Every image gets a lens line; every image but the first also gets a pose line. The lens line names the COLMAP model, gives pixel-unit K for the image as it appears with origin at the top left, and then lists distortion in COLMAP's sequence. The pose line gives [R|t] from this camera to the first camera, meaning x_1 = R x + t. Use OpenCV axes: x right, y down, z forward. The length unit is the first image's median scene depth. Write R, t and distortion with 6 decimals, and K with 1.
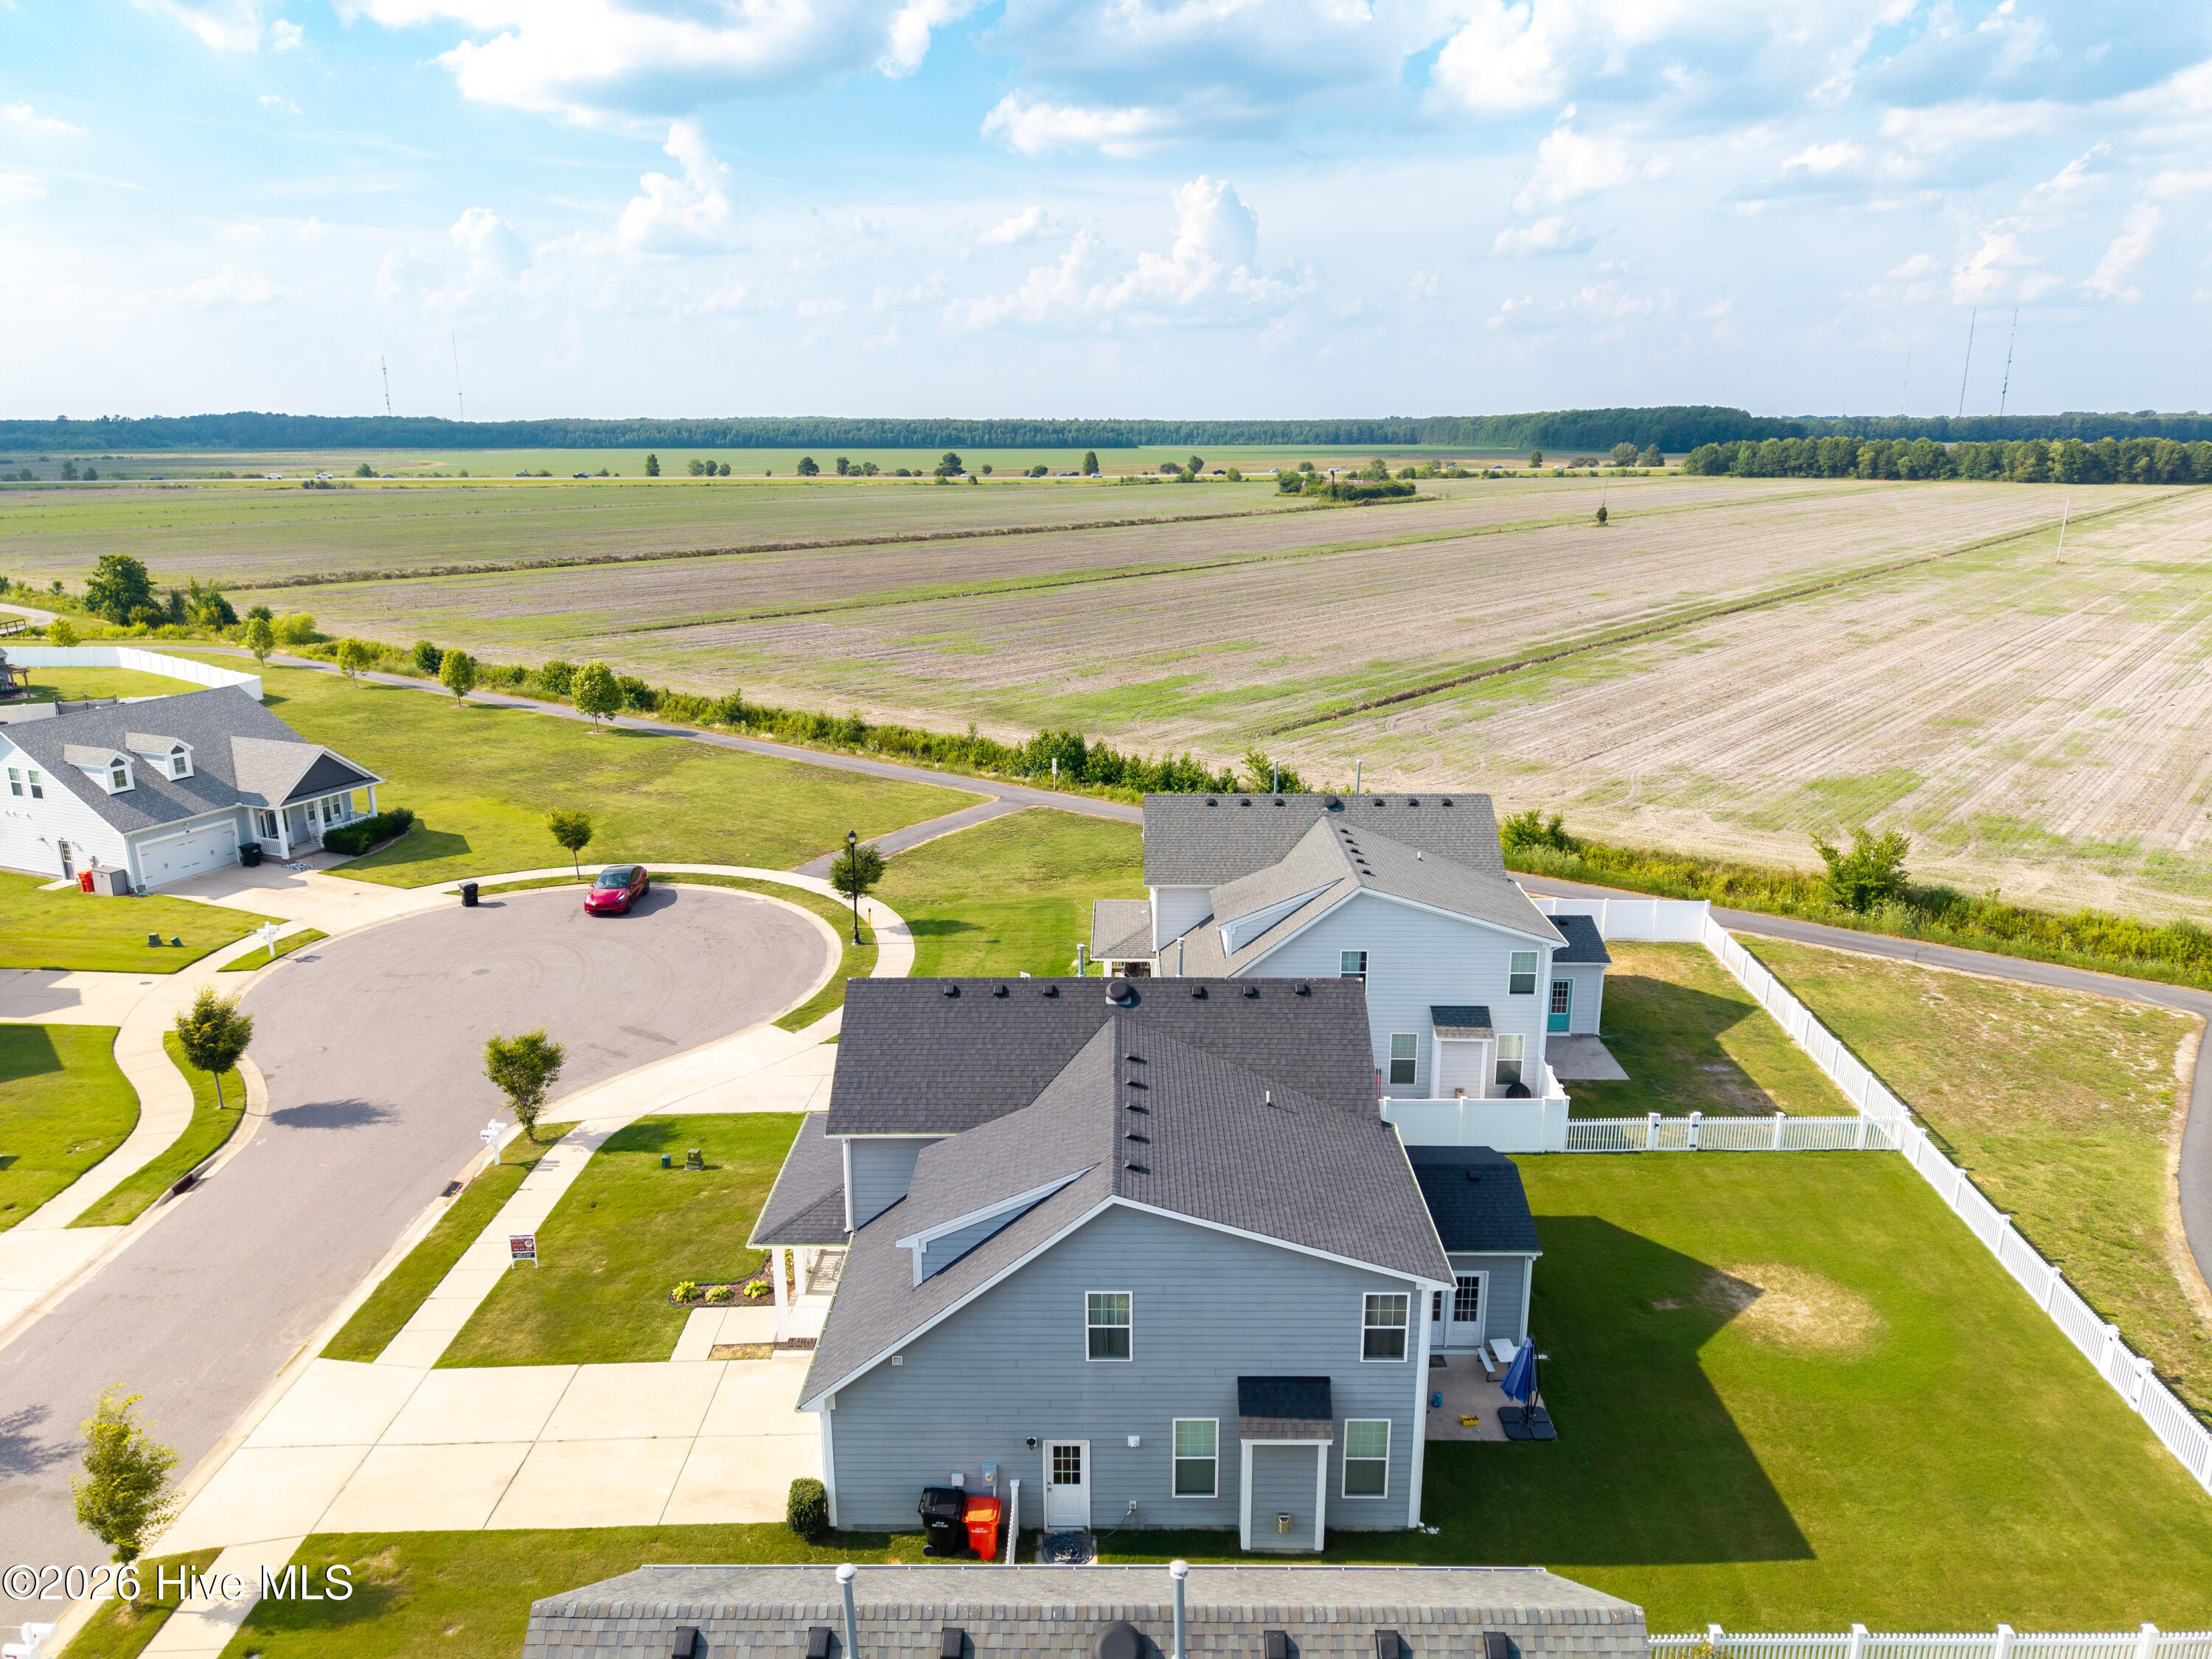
lens RADIAL K [[1485.4, 0, 1110.9], [0, 1485.4, 764.6], [0, 0, 1]] dist [0.009644, -0.004246]
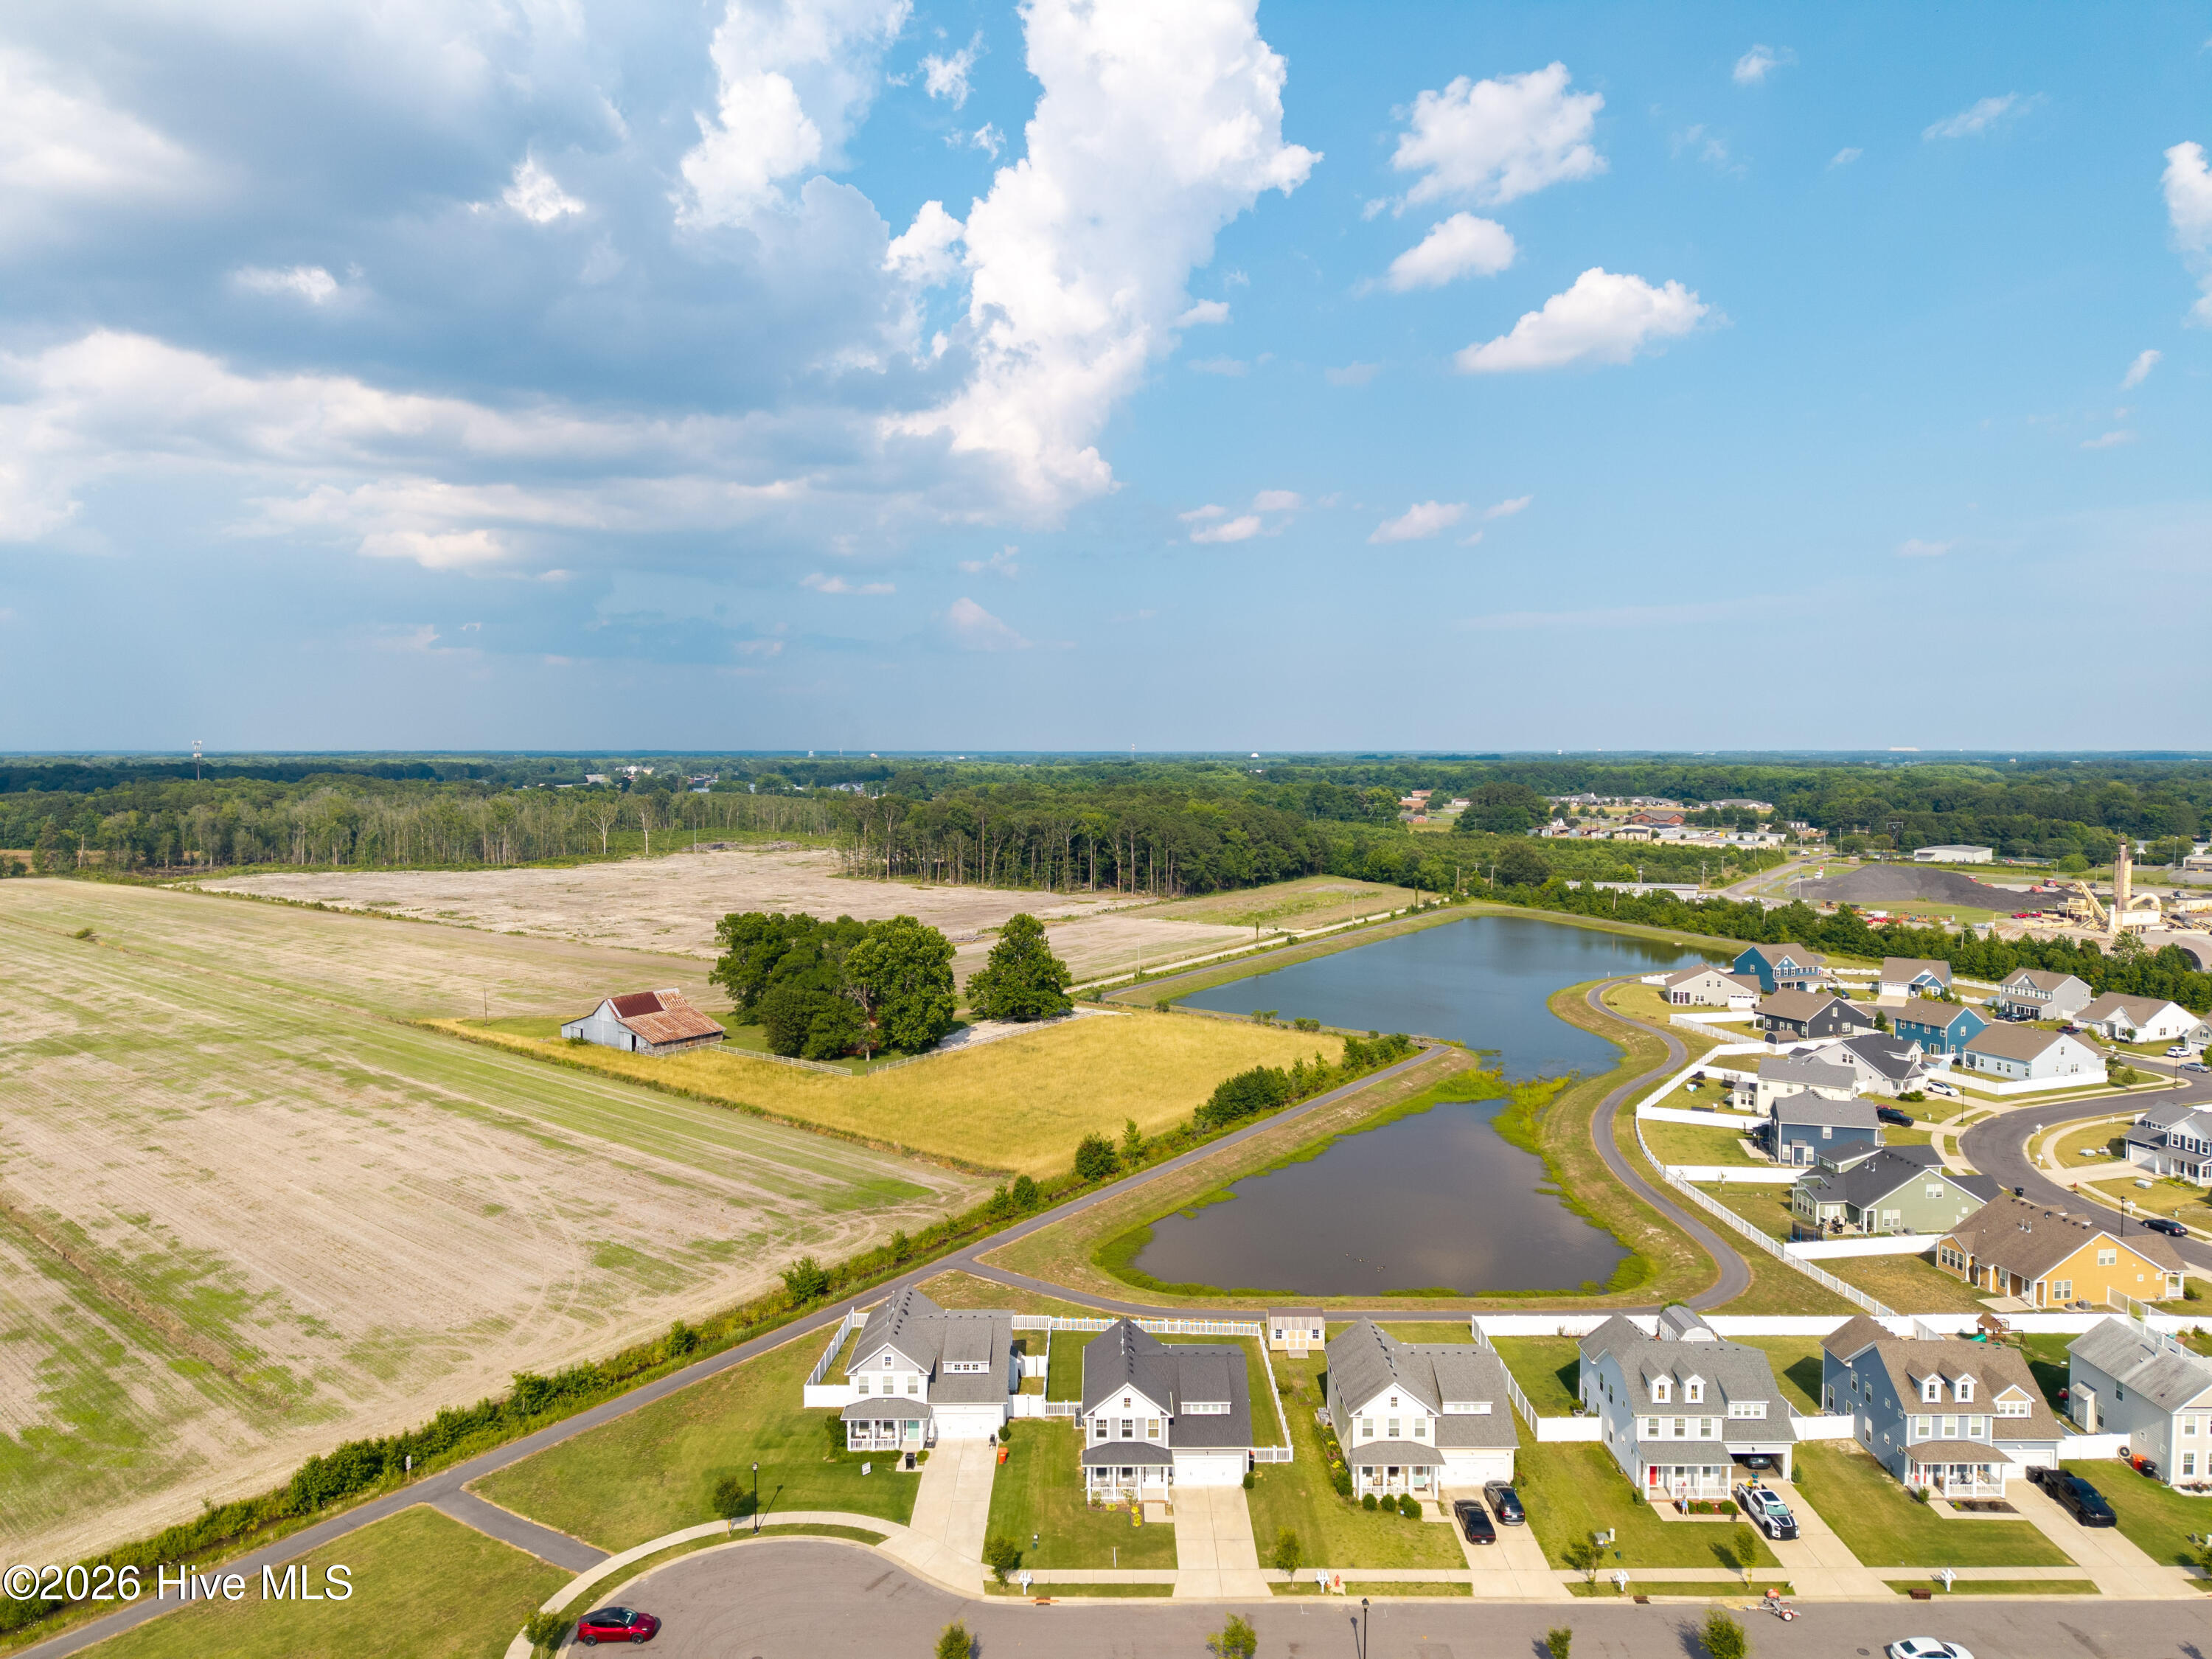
lens RADIAL K [[1485.4, 0, 1110.9], [0, 1485.4, 764.6], [0, 0, 1]] dist [0.009644, -0.004246]
pose [[-0.019388, -0.009106, 0.999771, -0.273422], [0.221359, 0.975103, 0.013174, -0.096528], [-0.975000, 0.221563, -0.016890, 0.069407]]
